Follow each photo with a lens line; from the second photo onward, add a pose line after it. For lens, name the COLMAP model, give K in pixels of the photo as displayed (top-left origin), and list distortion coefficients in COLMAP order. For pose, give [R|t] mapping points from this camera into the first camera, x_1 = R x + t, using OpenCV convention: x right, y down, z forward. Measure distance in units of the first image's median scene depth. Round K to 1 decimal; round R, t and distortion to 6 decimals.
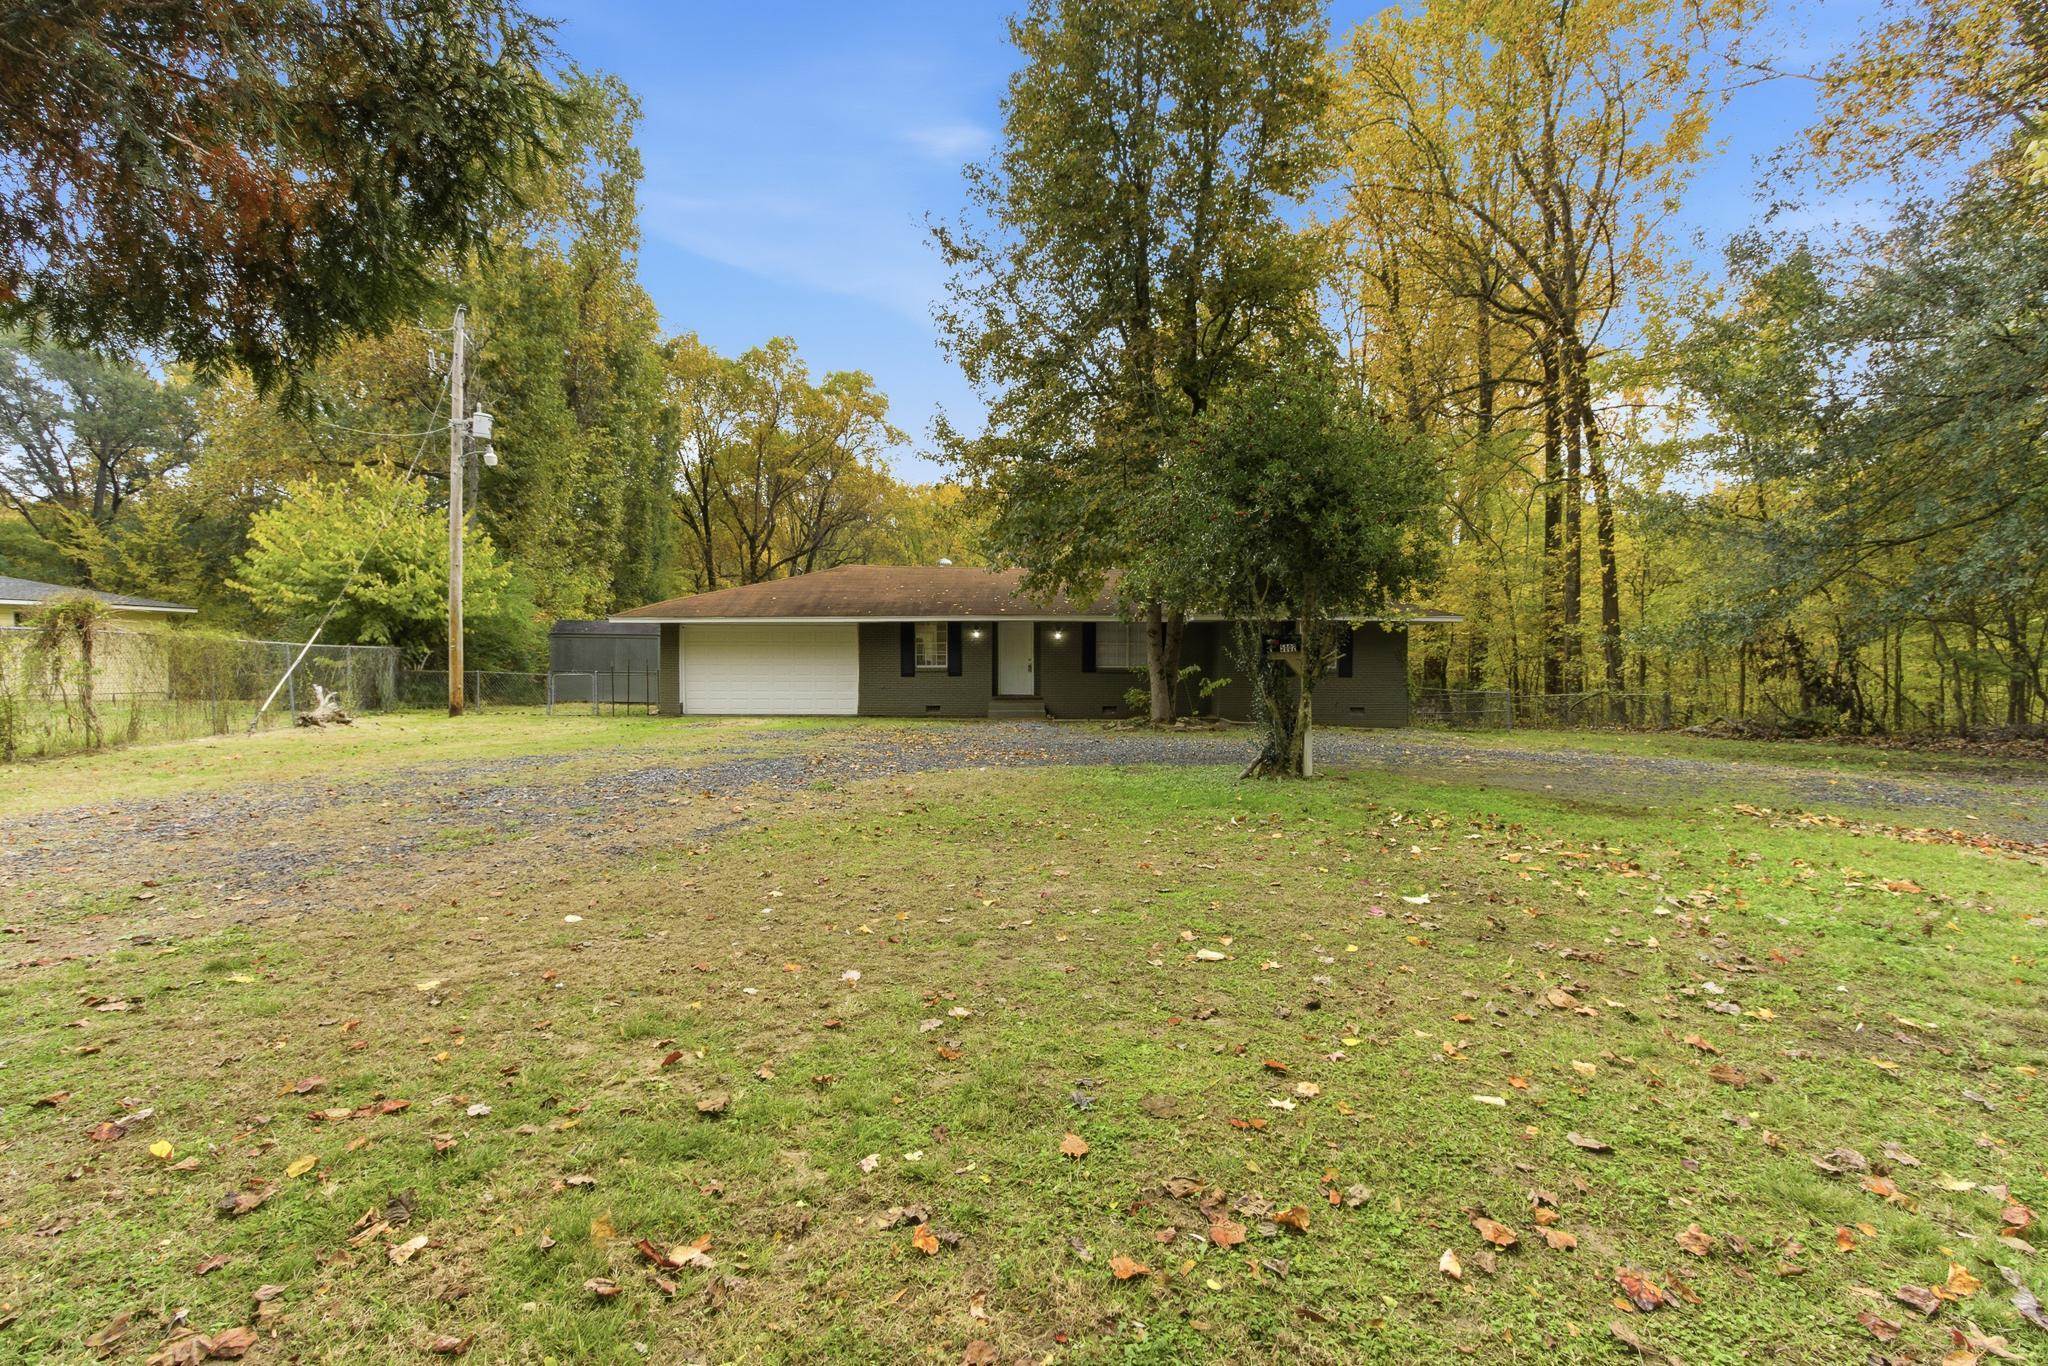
lens RADIAL K [[929.3, 0, 1018.5], [0, 929.3, 650.5], [0, 0, 1]] dist [-0.016857, 0.000028]
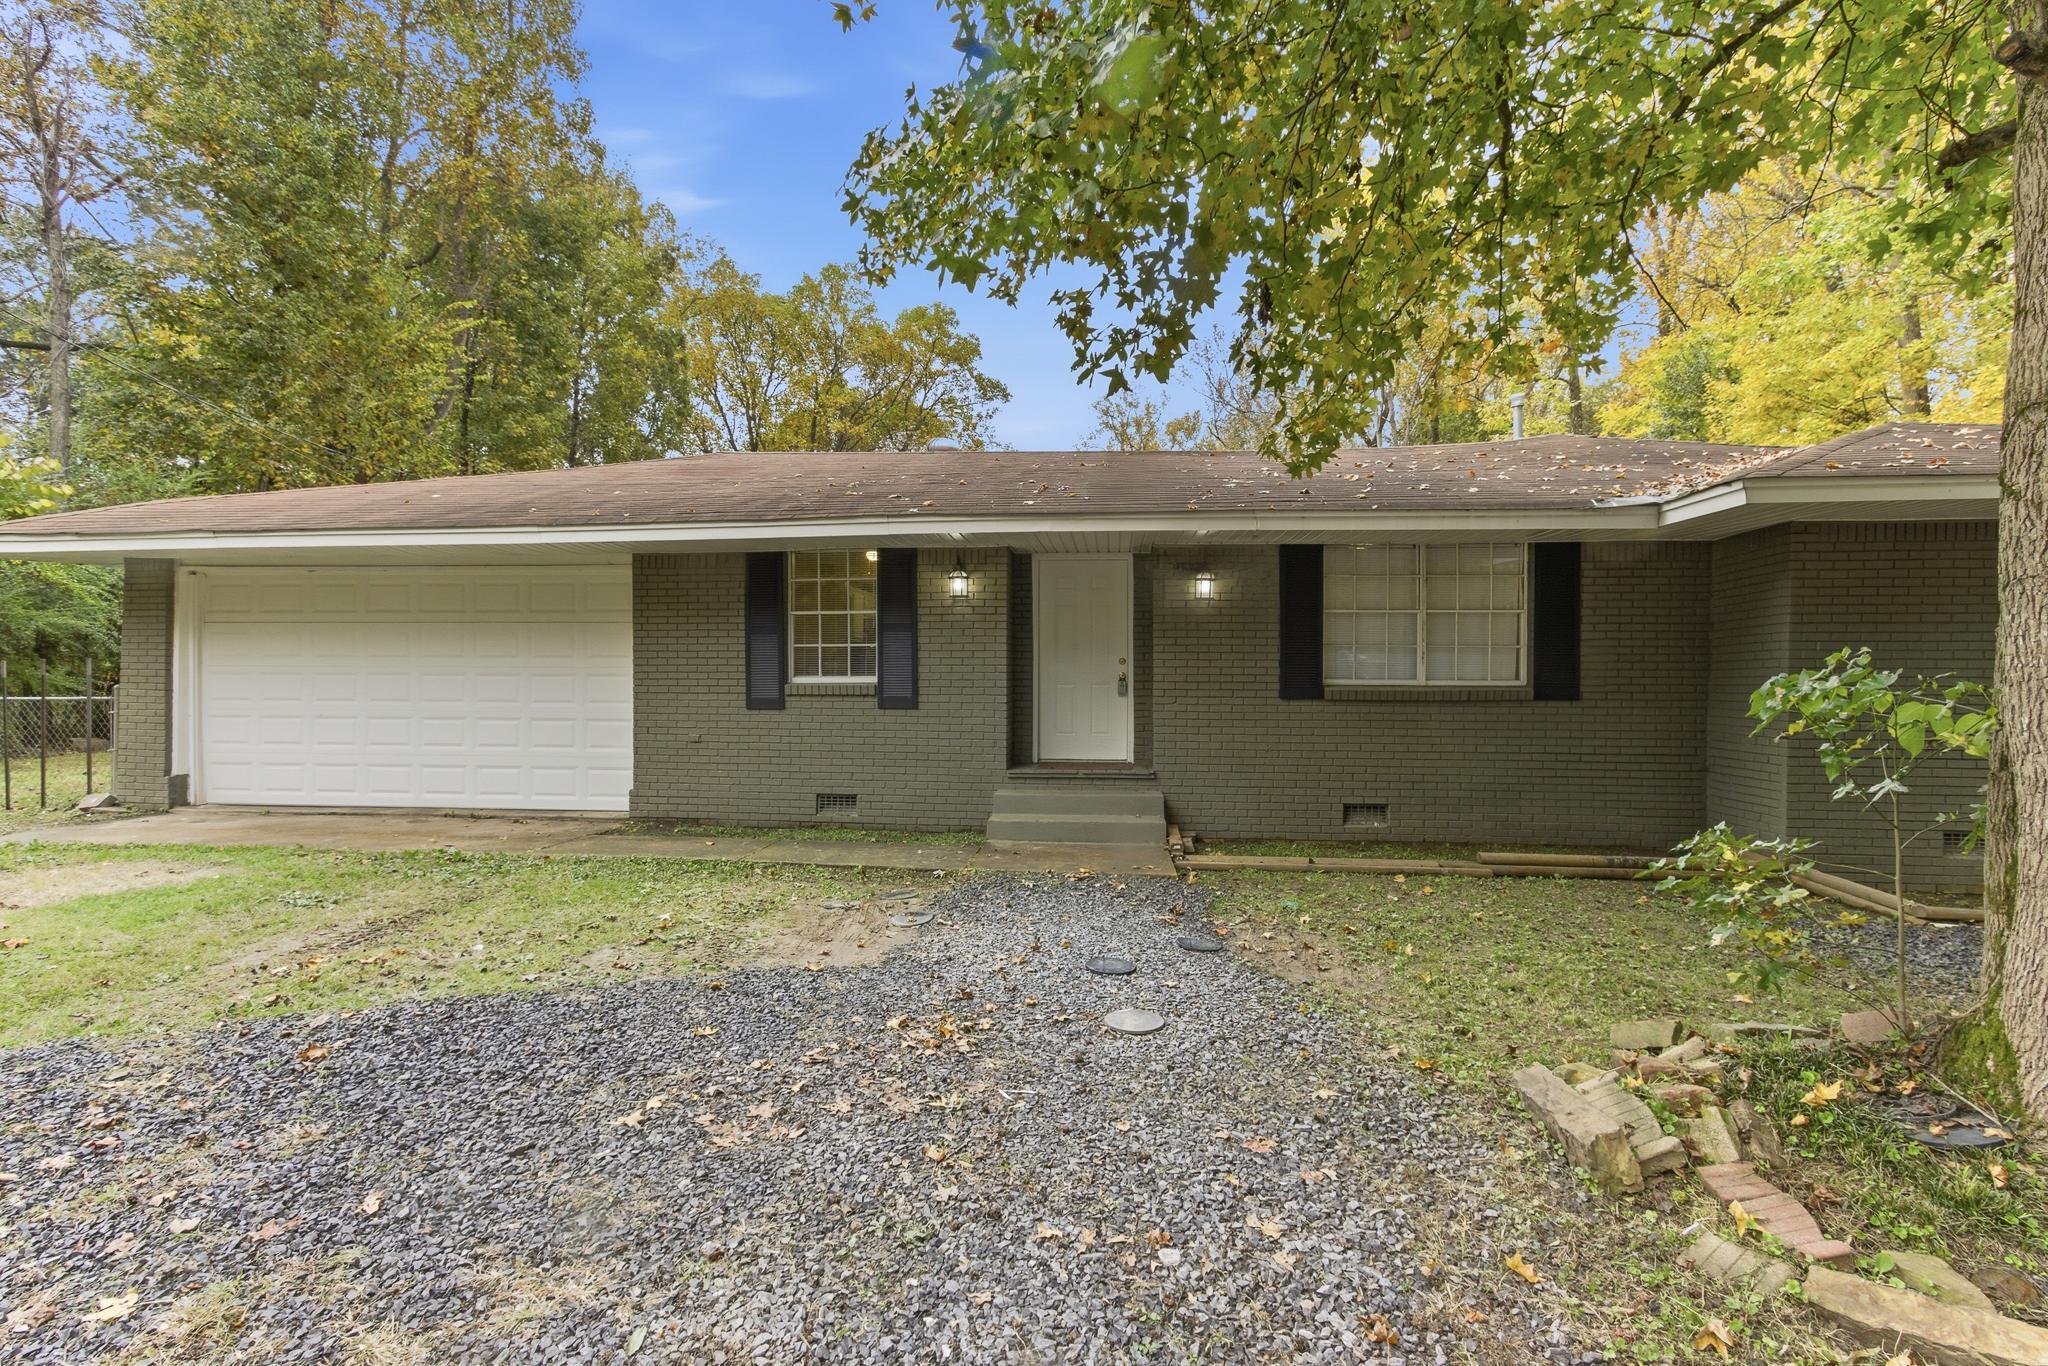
lens RADIAL K [[1053.4, 0, 1025.0], [0, 1053.4, 657.3], [0, 0, 1]] dist [-0.050140, 0.000193]
pose [[0.993557, -0.001694, -0.113321, 0.021663], [0.001783, 0.999998, 0.000683, 0.008927], [0.113320, -0.000881, 0.993558, 0.626082]]
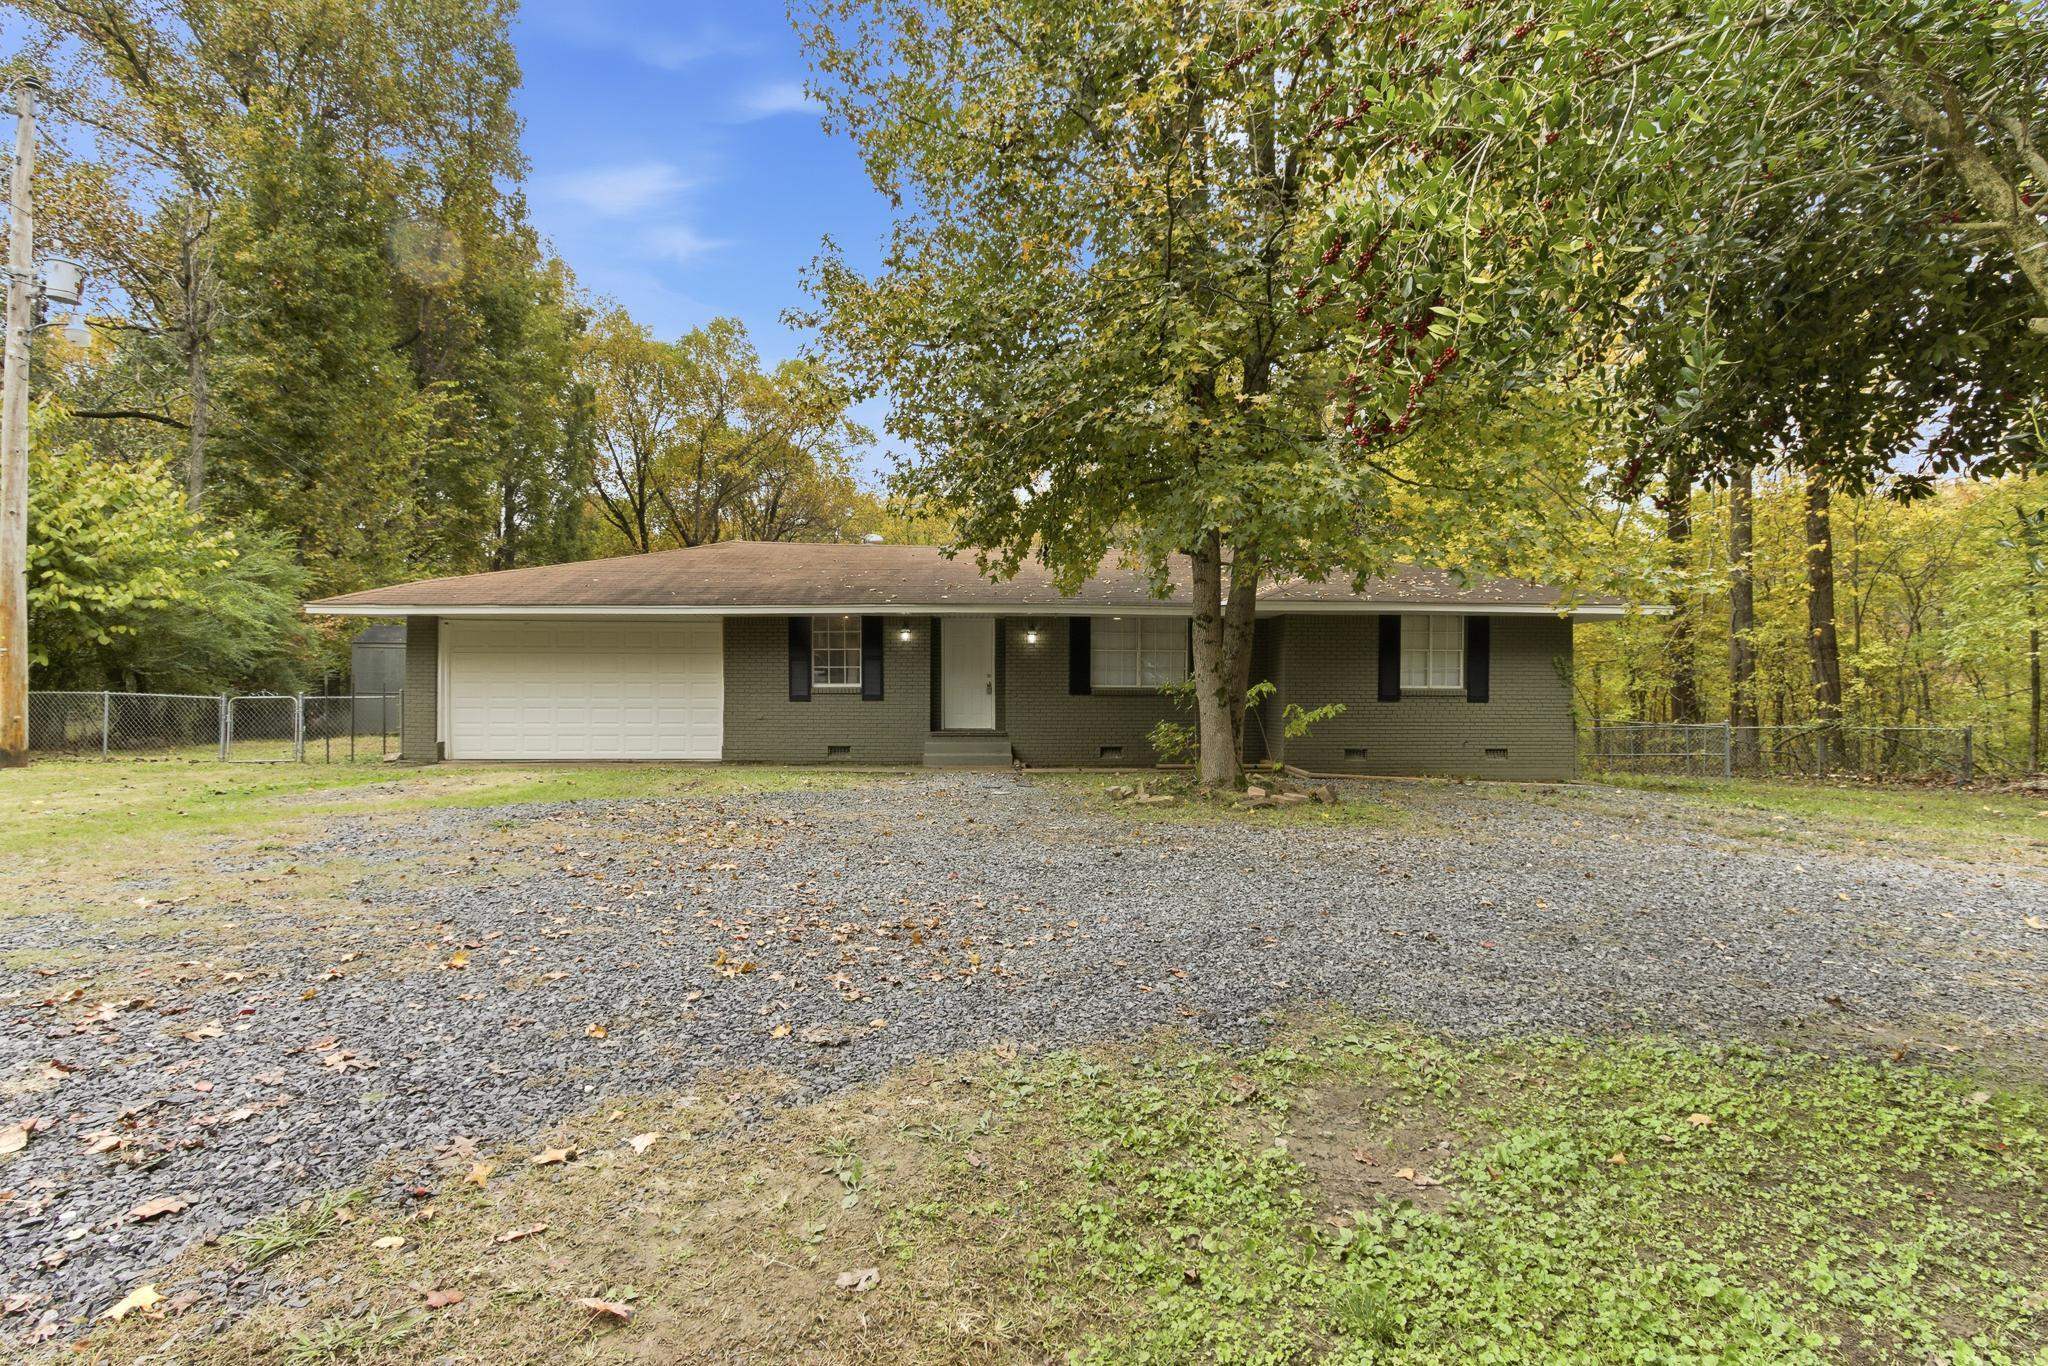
lens RADIAL K [[973.7, 0, 1020.6], [0, 973.7, 663.3], [0, 0, 1]] dist [-0.003549, 0.000430]
pose [[0.999698, -0.000763, 0.024579, 0.018219], [0.000985, 0.999959, -0.009011, 0.008220], [-0.024571, 0.009033, 0.999657, 0.323095]]
